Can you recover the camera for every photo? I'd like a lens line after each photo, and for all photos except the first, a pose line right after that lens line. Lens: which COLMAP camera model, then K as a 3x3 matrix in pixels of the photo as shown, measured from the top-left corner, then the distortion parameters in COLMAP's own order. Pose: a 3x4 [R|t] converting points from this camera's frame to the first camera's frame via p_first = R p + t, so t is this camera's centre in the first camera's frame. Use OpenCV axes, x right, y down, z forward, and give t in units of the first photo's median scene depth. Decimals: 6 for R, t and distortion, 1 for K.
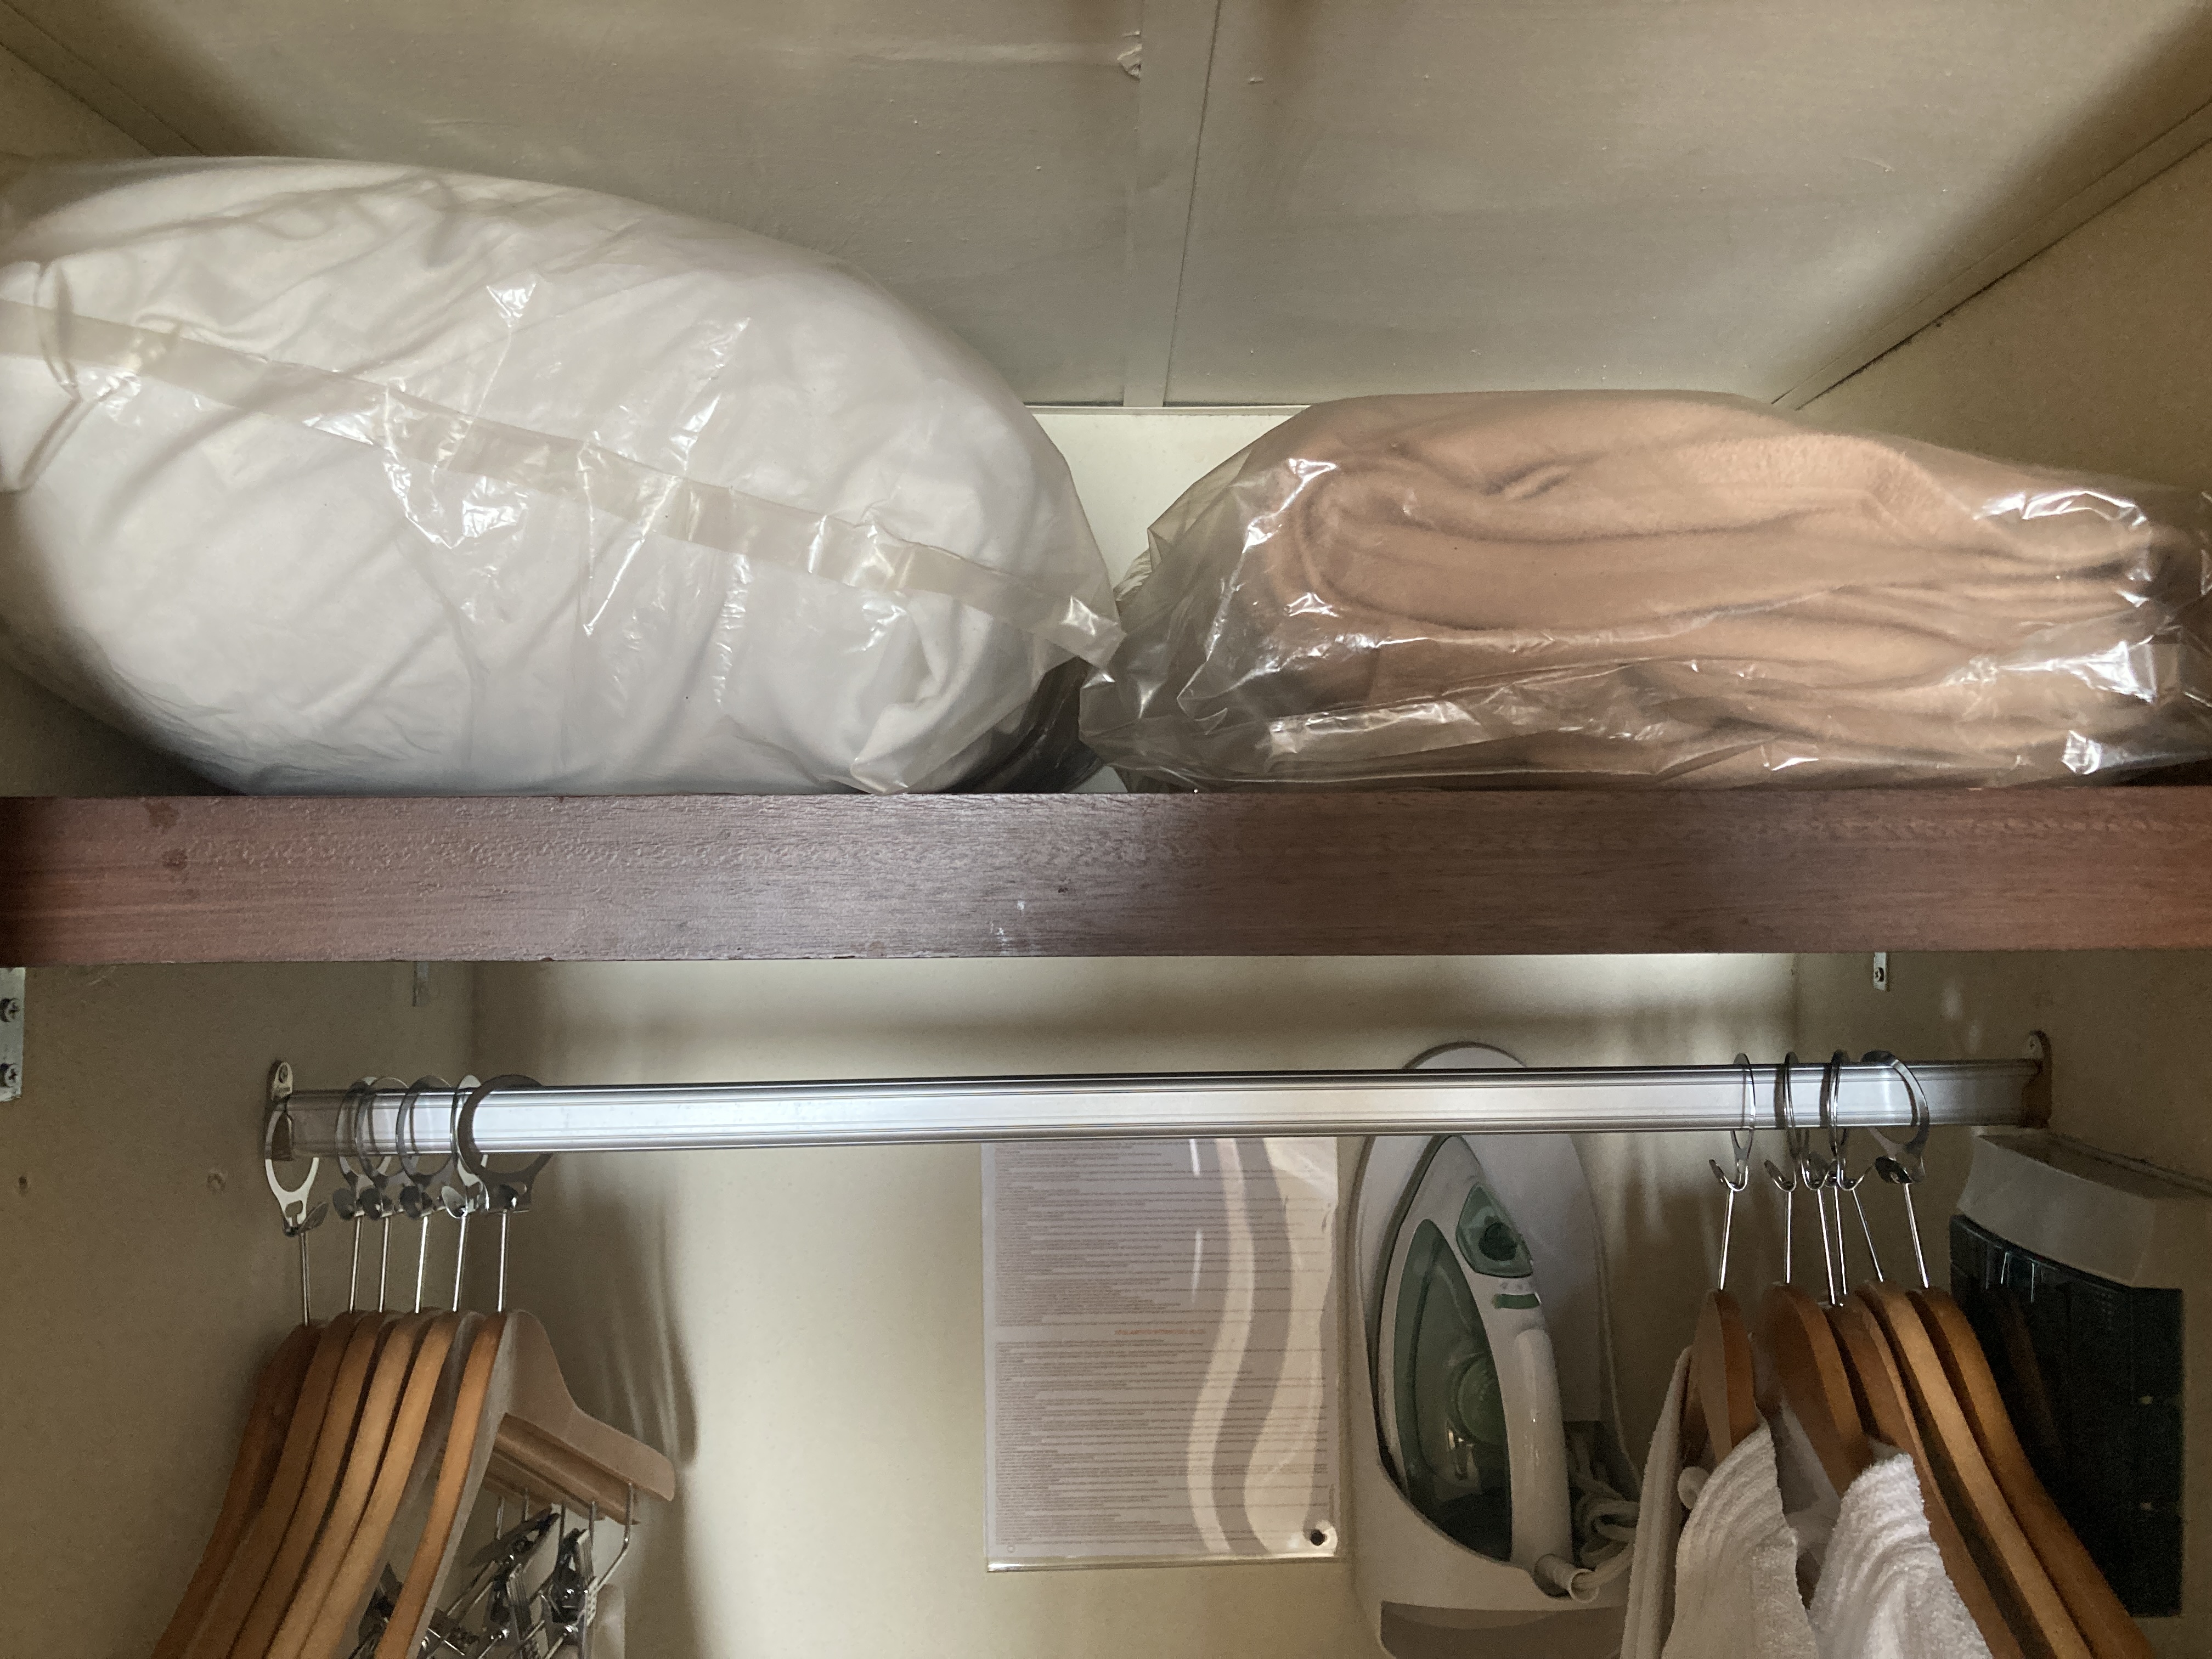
lens RADIAL K [[1767.0, 0, 1088.8], [0, 1767.0, 834.7], [0, 0, 1]] dist [0.026851, 0.006961]
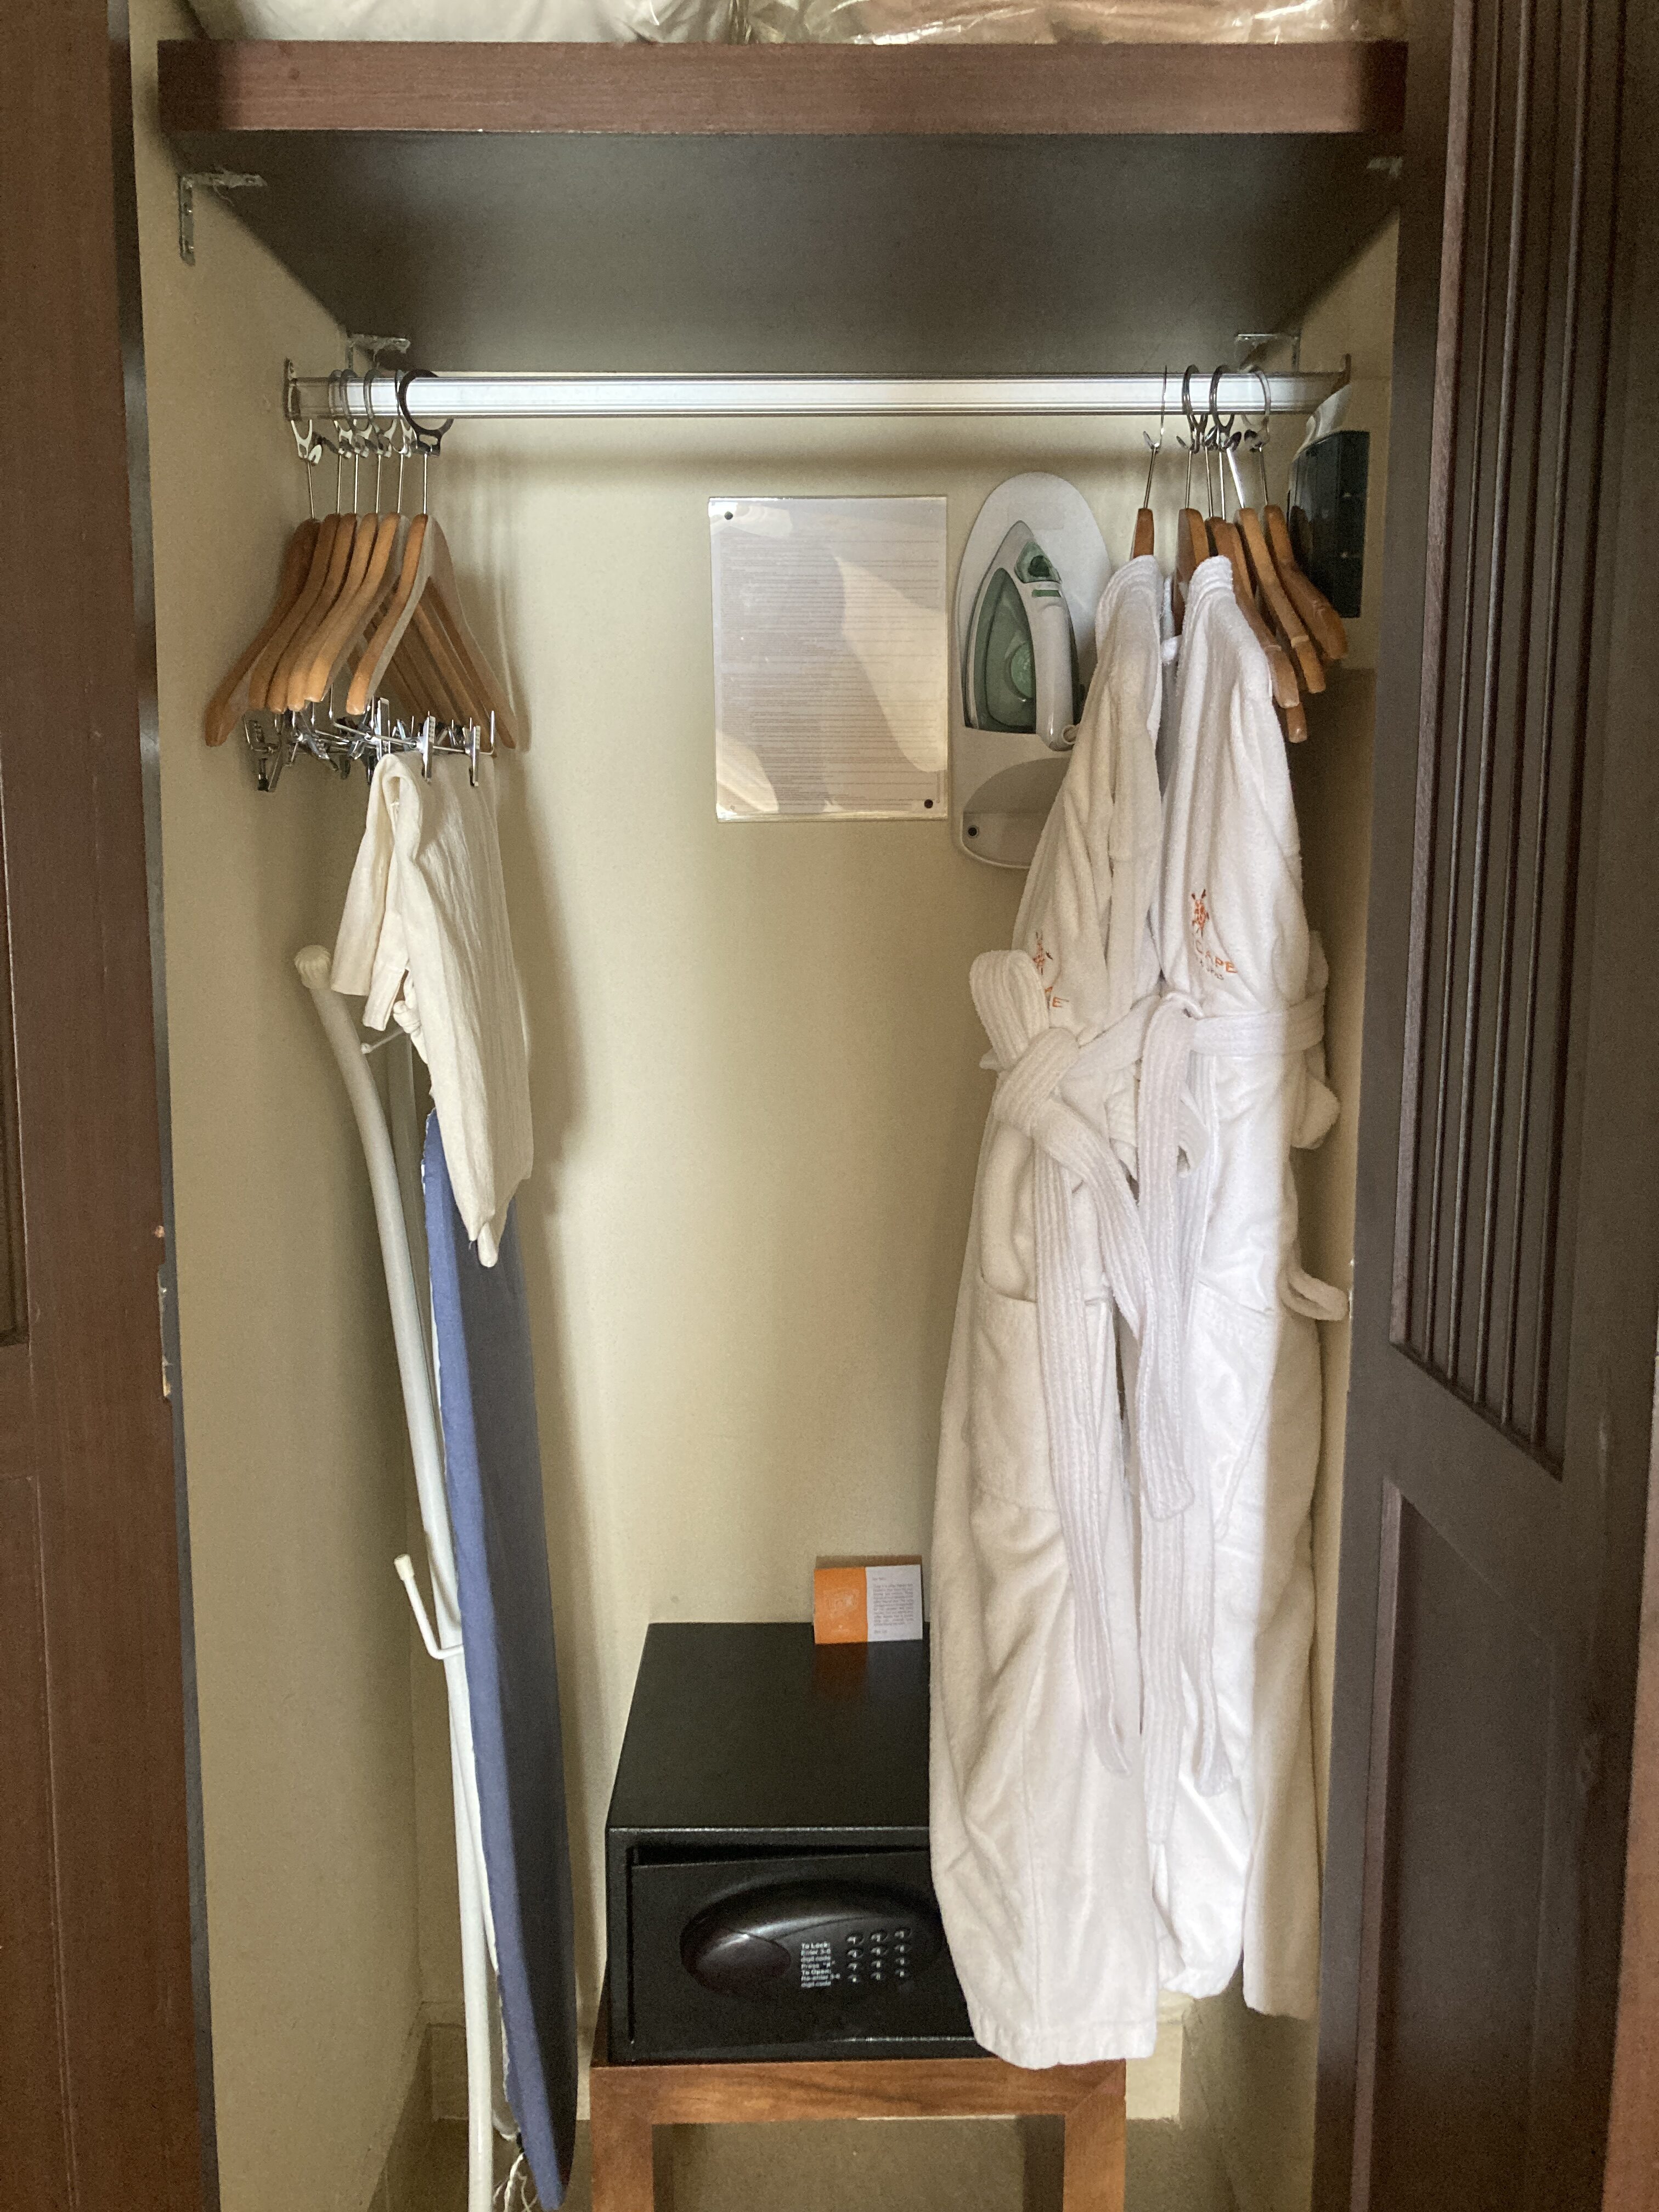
lens RADIAL K [[1767.0, 0, 829.5], [0, 1767.0, 1106.0], [0, 0, 1]] dist [0.026851, 0.006961]
pose [[0.999996, 0.002657, -0.001206, 0.057520], [-0.002471, 0.990972, 0.134049, 0.592119], [0.001551, -0.134046, 0.990974, -0.752943]]
